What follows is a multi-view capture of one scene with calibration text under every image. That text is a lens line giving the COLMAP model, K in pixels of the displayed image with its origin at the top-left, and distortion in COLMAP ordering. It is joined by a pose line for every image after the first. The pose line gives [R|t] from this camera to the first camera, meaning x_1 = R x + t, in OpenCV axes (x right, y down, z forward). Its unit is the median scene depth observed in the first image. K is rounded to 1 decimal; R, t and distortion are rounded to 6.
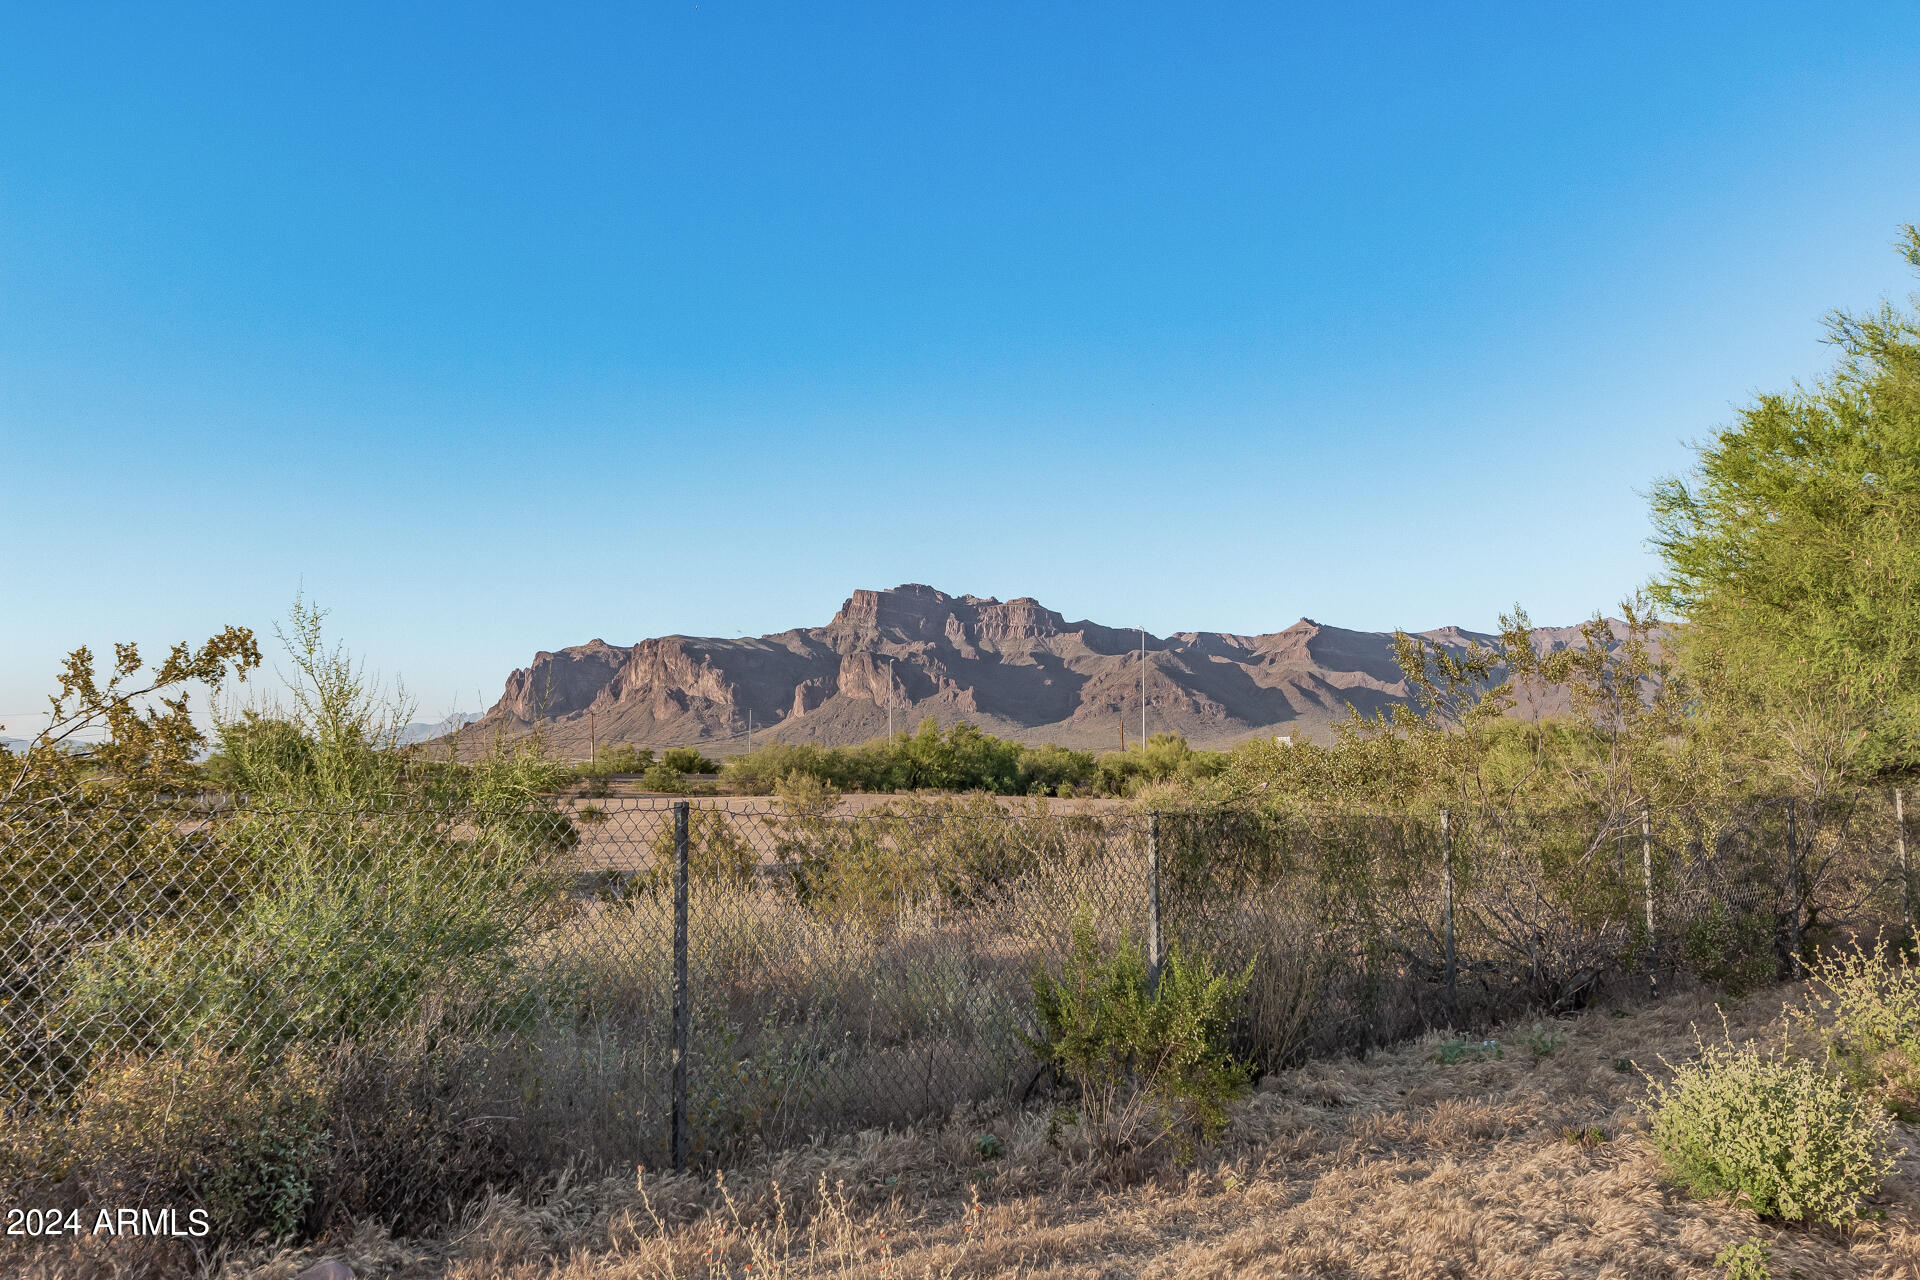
lens RADIAL K [[1685.9, 0, 969.1], [0, 1685.9, 647.0], [0, 0, 1]] dist [0.001562, 0.016056]
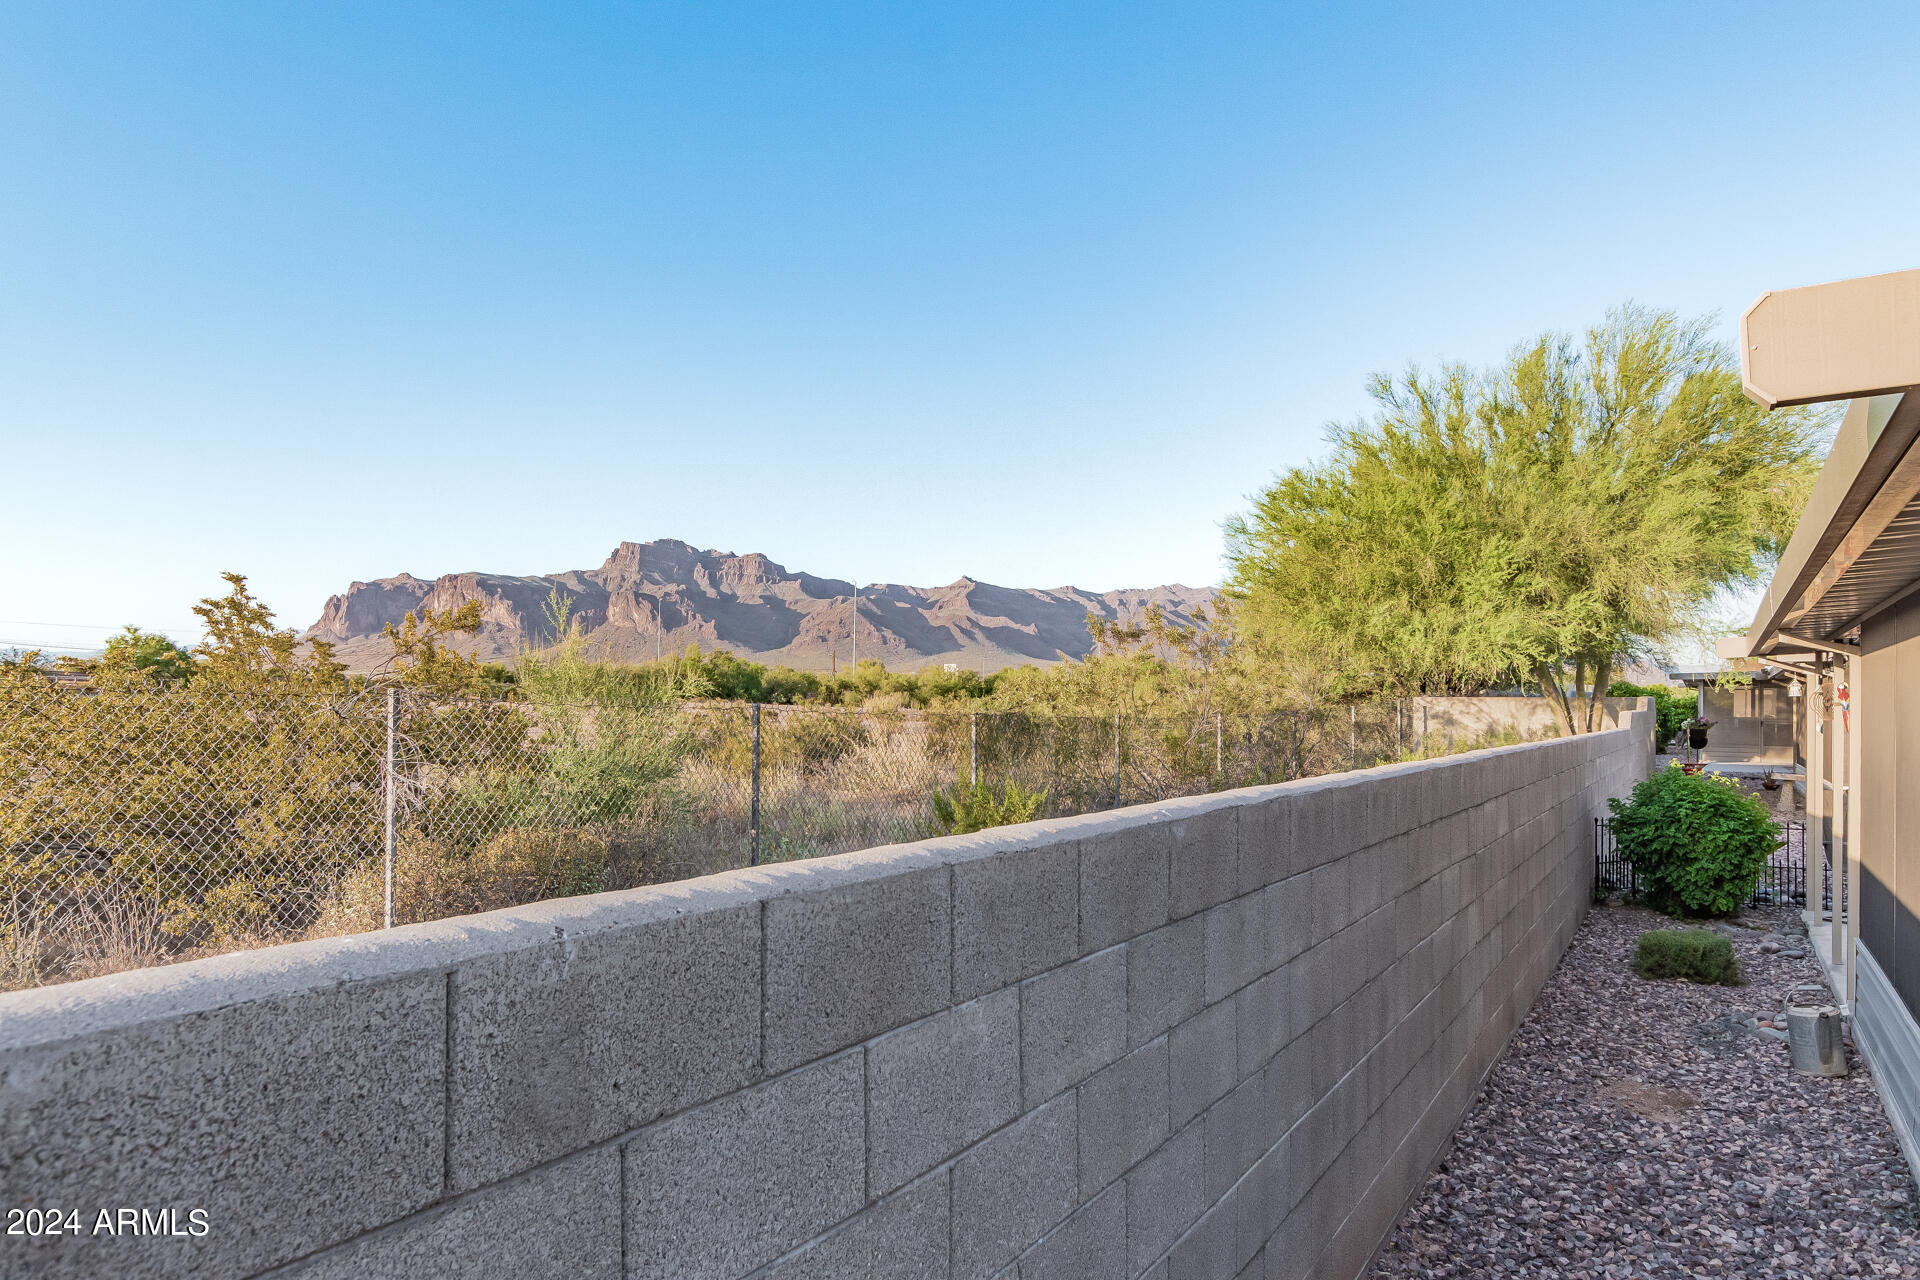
lens RADIAL K [[1260.8, 0, 986.3], [0, 1260.8, 682.1], [0, 0, 1]] dist [0.011830, -0.001974]
pose [[0.976882, 0.017211, 0.213084, -0.084176], [-0.032033, 0.997285, 0.066301, -0.013067], [-0.211365, -0.071594, 0.974782, -0.164971]]
